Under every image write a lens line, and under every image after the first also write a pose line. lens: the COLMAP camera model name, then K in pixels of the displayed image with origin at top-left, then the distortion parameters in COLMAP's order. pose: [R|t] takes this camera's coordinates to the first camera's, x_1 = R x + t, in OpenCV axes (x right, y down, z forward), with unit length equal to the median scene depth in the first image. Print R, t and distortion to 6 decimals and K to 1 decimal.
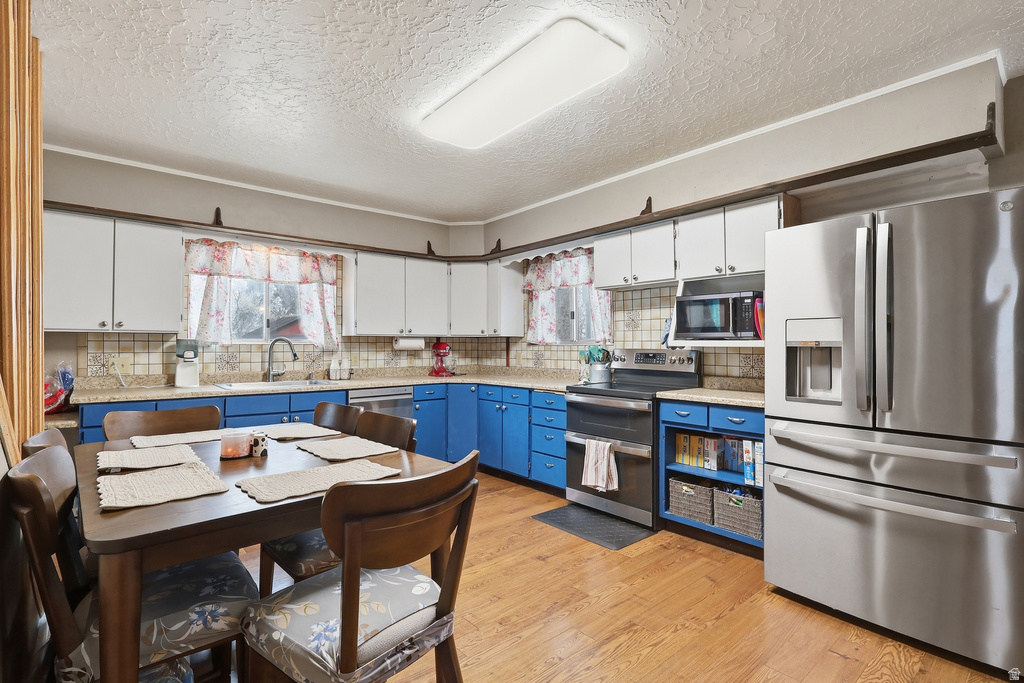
lens RADIAL K [[470.9, 0, 512.0], [0, 470.9, 341.5], [0, 0, 1]] dist [-0.002545, -0.000097]
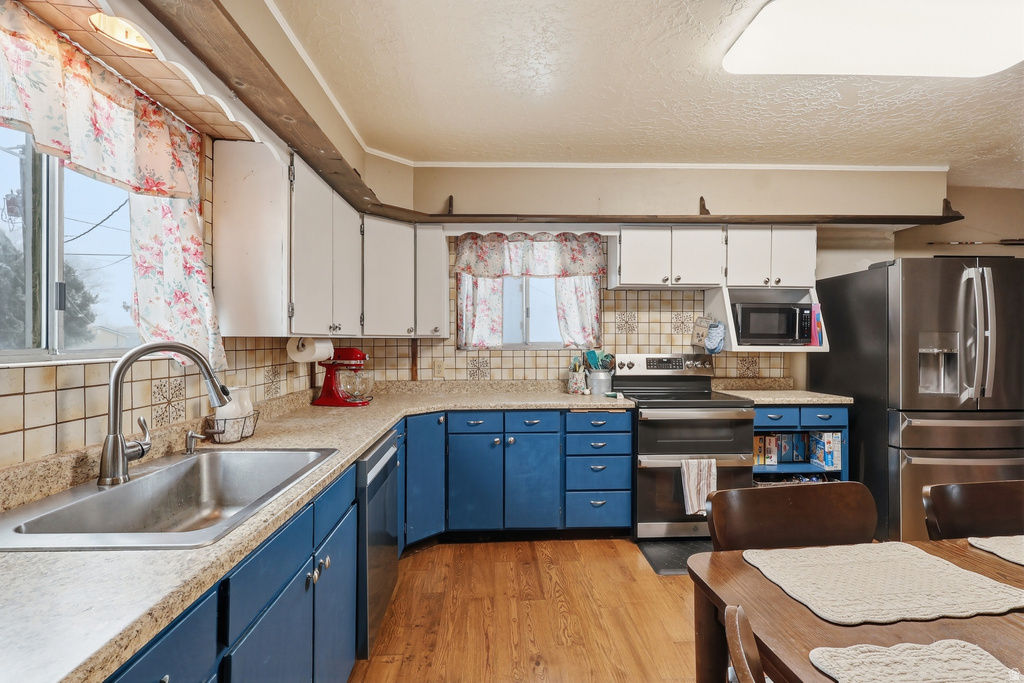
lens RADIAL K [[470.9, 0, 512.0], [0, 470.9, 341.5], [0, 0, 1]] dist [-0.002545, -0.000097]
pose [[0.624986, -0.002199, 0.780633, -0.562097], [-0.005043, 0.999964, 0.006855, -0.012065], [-0.780619, -0.008221, 0.624953, 0.556035]]
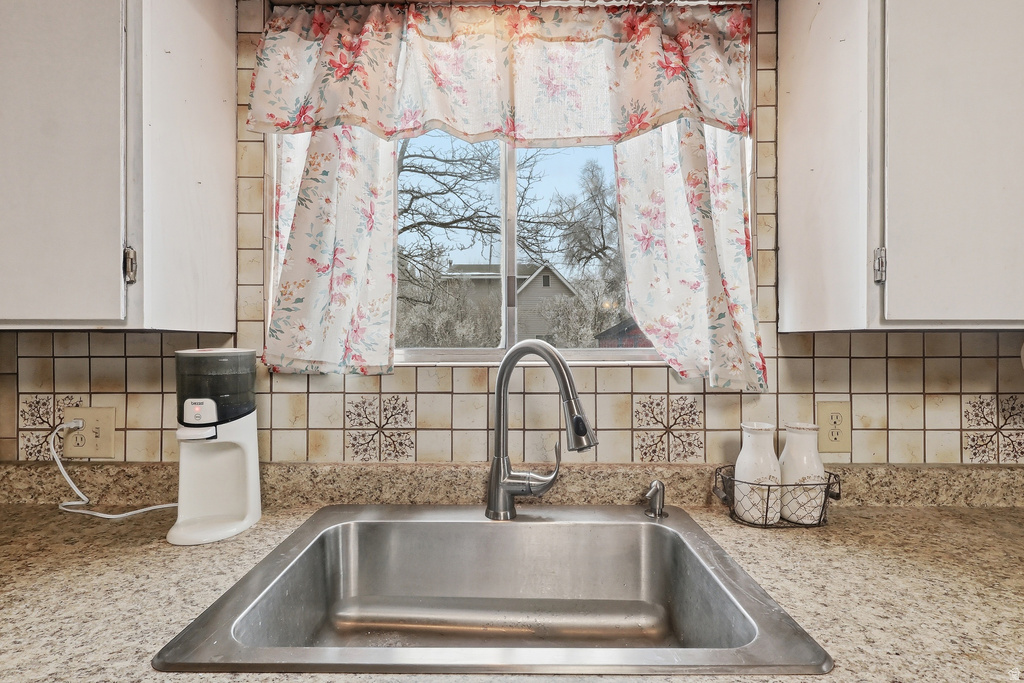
lens RADIAL K [[470.9, 0, 512.0], [0, 470.9, 341.5], [0, 0, 1]] dist [-0.002545, -0.000097]
pose [[0.745794, -0.002215, -0.666173, -0.320258], [0.007085, 0.999964, 0.004606, -0.009254], [0.666139, -0.008155, 0.745783, 0.767678]]
